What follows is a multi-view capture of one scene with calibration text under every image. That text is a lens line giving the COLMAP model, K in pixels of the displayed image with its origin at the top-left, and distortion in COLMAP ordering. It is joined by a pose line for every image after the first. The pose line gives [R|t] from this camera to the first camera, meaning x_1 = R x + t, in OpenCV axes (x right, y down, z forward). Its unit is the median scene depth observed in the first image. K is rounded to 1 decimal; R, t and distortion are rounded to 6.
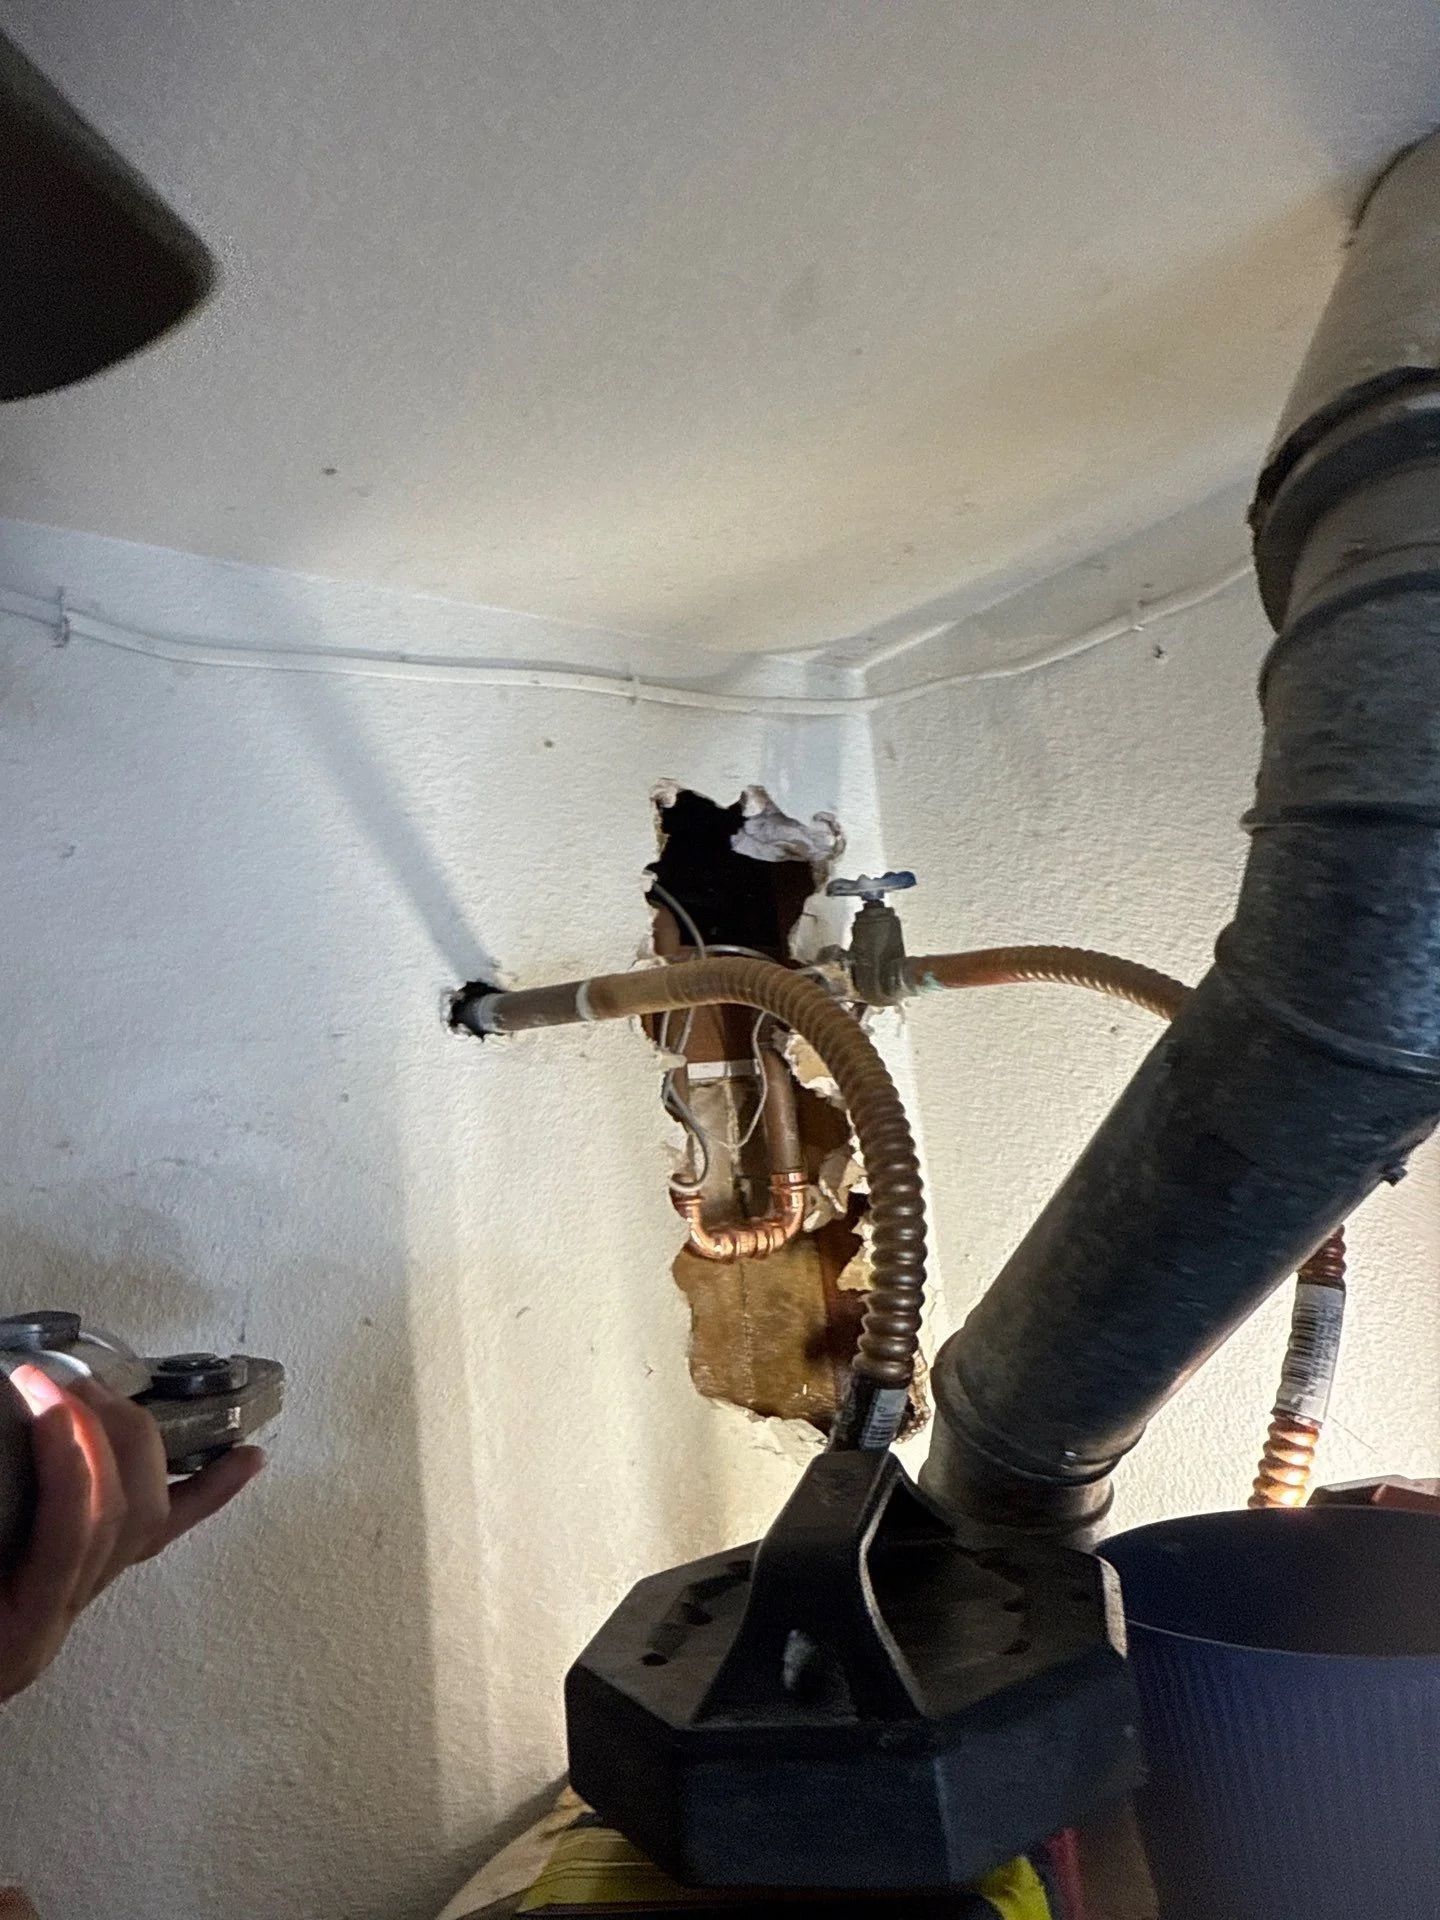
lens RADIAL K [[1282.3, 0, 713.4], [0, 1282.3, 951.7], [0, 0, 1]] dist [0.028977, -0.036438]
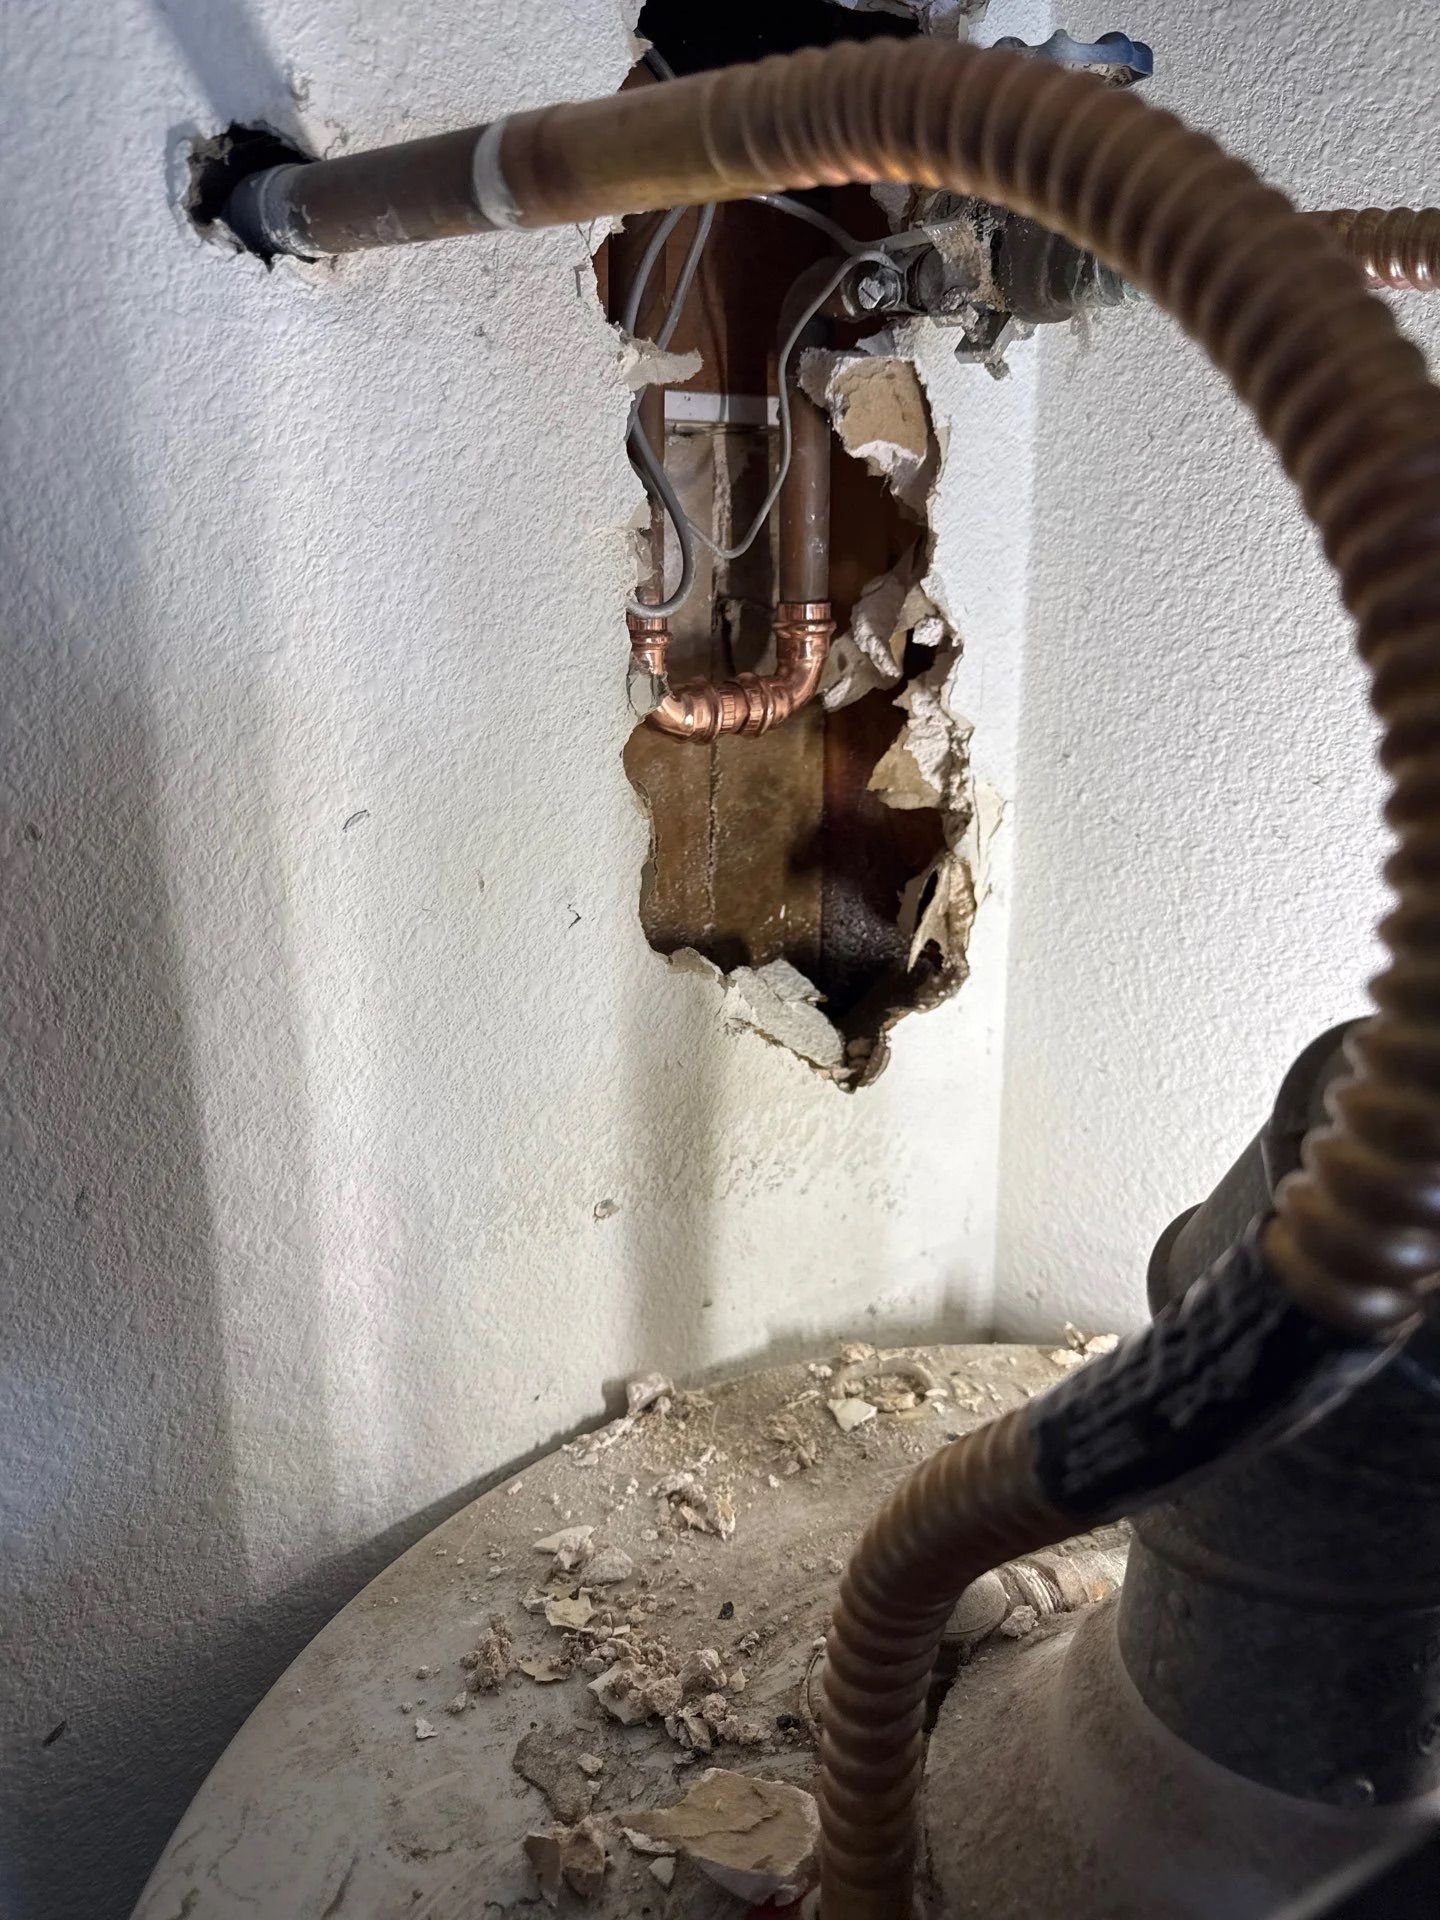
lens RADIAL K [[1369.3, 0, 720.0], [0, 1369.3, 960.0], [0, 0, 1]] dist [0.107765, -0.177084]
pose [[0.992454, 0.076755, 0.095626, -0.036215], [-0.110725, 0.896040, 0.429944, 0.049540], [-0.052684, -0.437288, 0.897777, 0.347483]]
